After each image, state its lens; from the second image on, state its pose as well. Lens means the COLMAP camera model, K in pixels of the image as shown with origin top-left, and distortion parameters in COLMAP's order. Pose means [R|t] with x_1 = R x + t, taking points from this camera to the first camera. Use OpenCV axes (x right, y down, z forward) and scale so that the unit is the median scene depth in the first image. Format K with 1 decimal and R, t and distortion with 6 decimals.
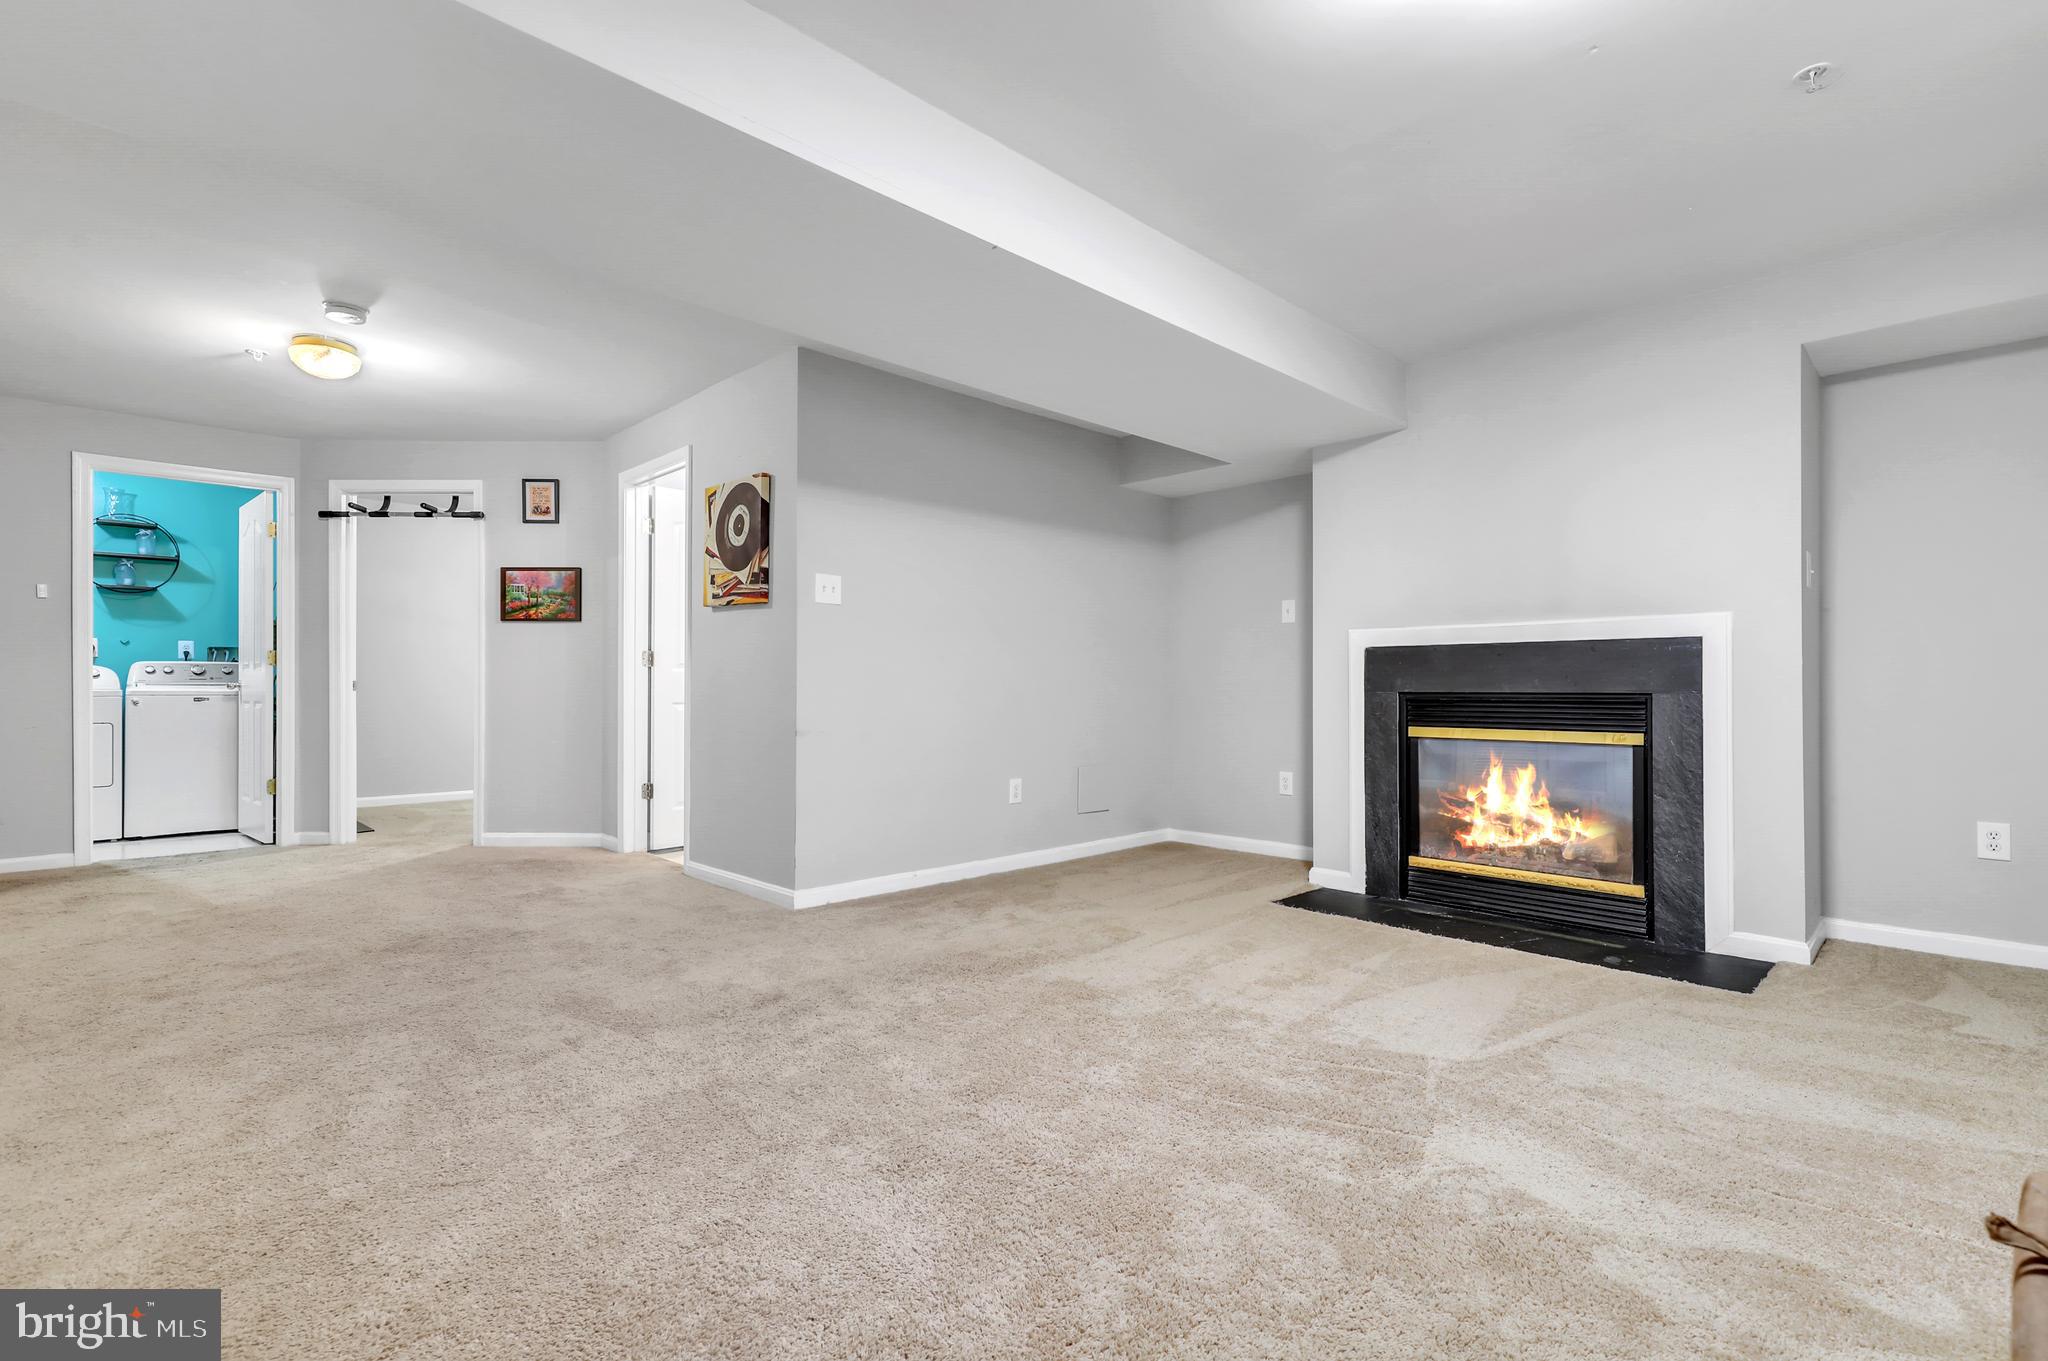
lens RADIAL K [[944.8, 0, 1070.8], [0, 944.8, 674.1], [0, 0, 1]] dist [-0.000928, 0.001357]
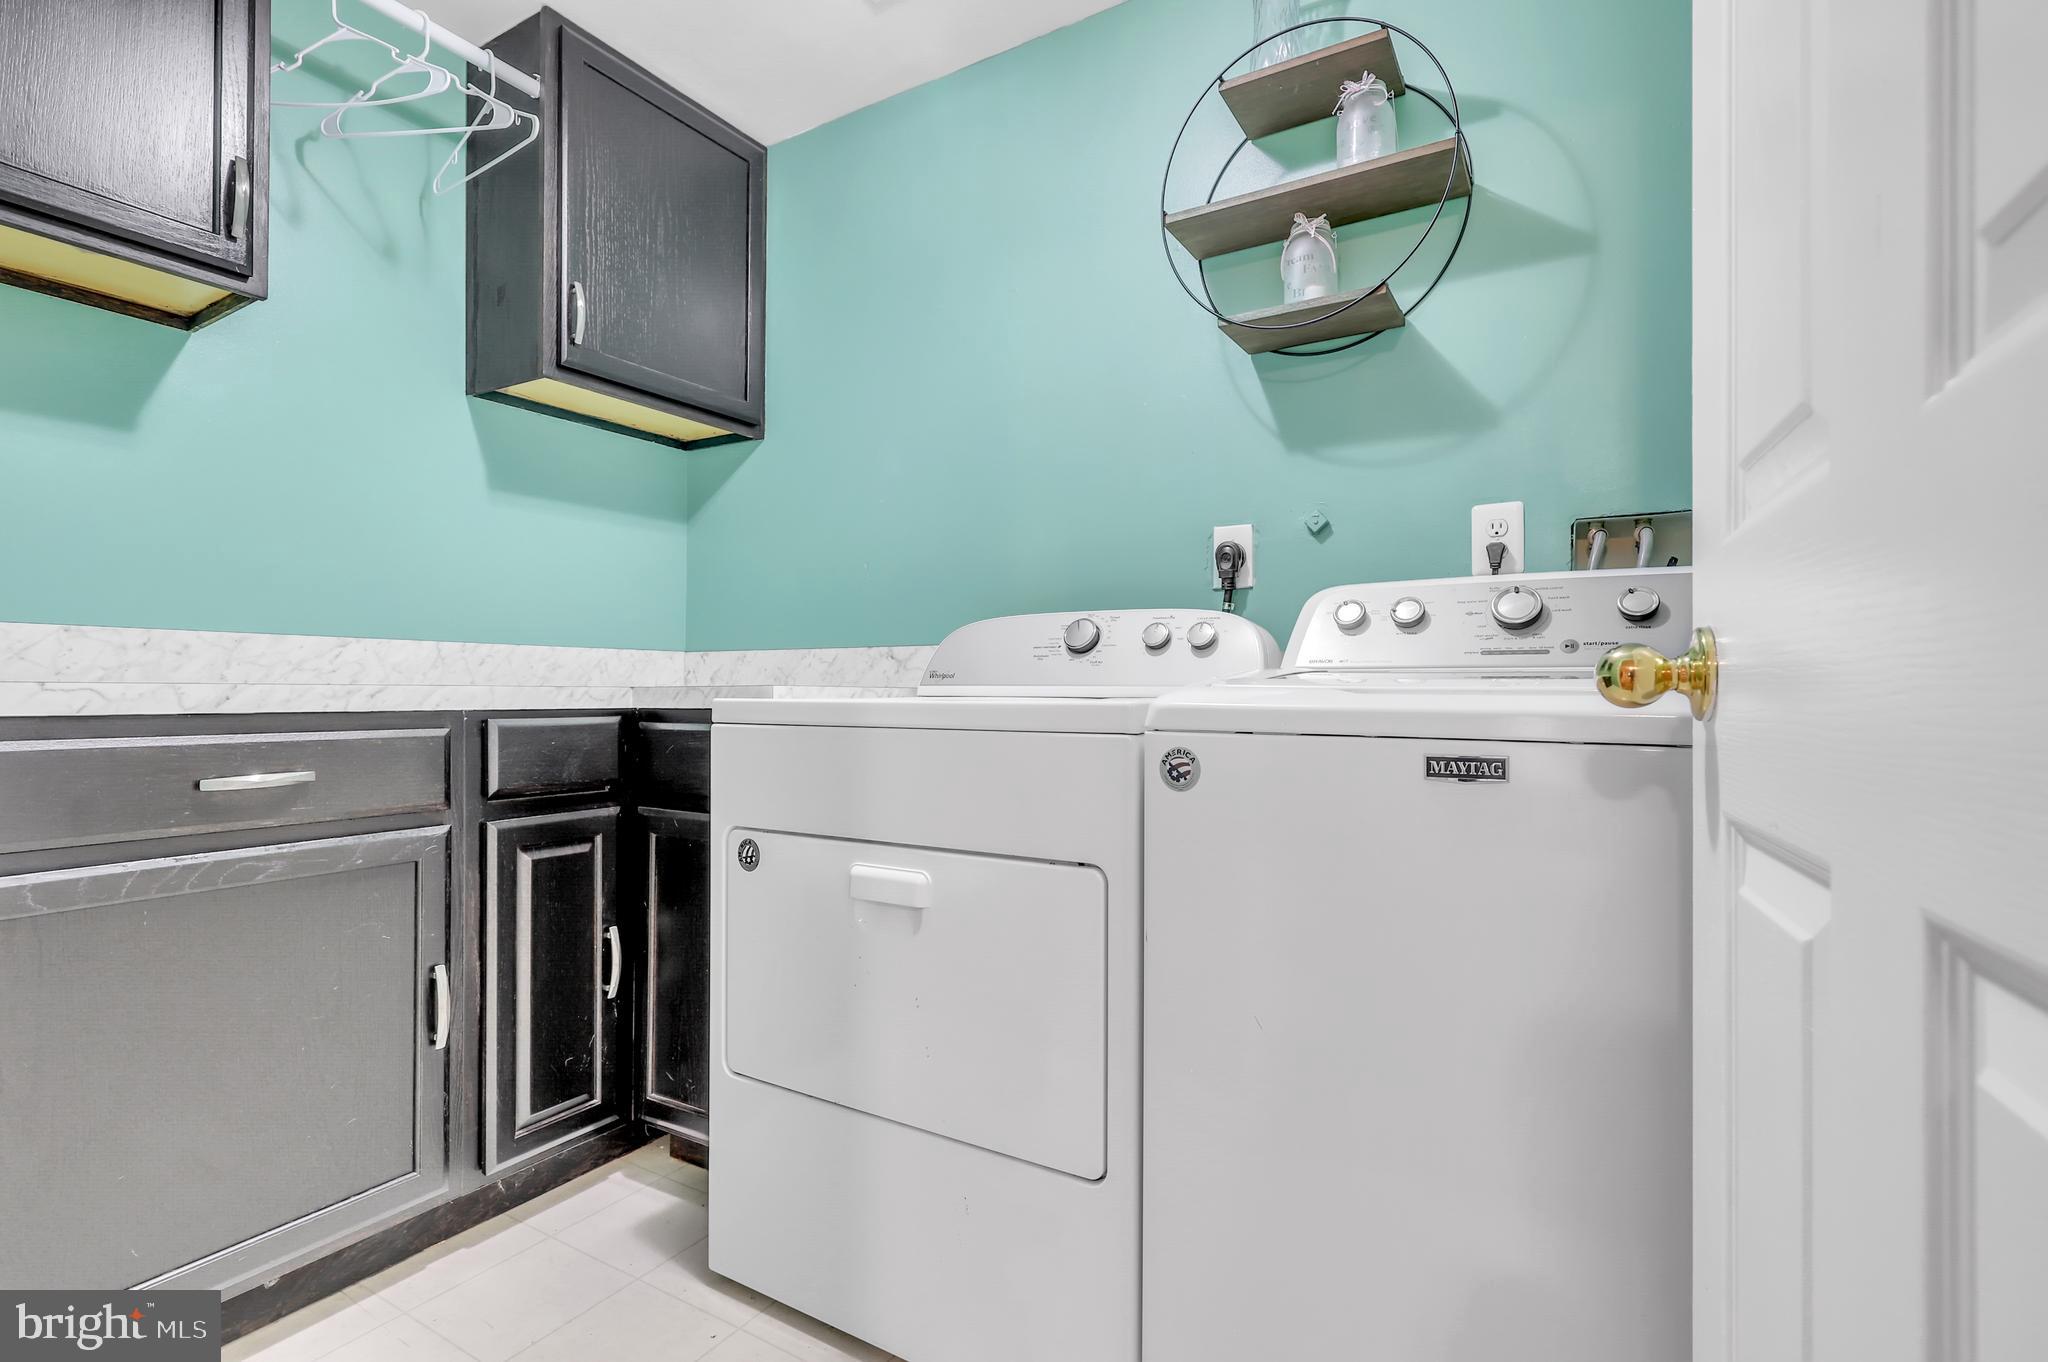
lens RADIAL K [[944.8, 0, 1025.3], [0, 944.8, 689.8], [0, 0, 1]] dist [-0.000928, 0.001357]
pose [[0.227564, 0.003342, -0.973757, -0.726202], [0.010653, 0.999926, 0.005922, 0.011698], [0.973705, -0.011721, 0.227511, 0.826333]]
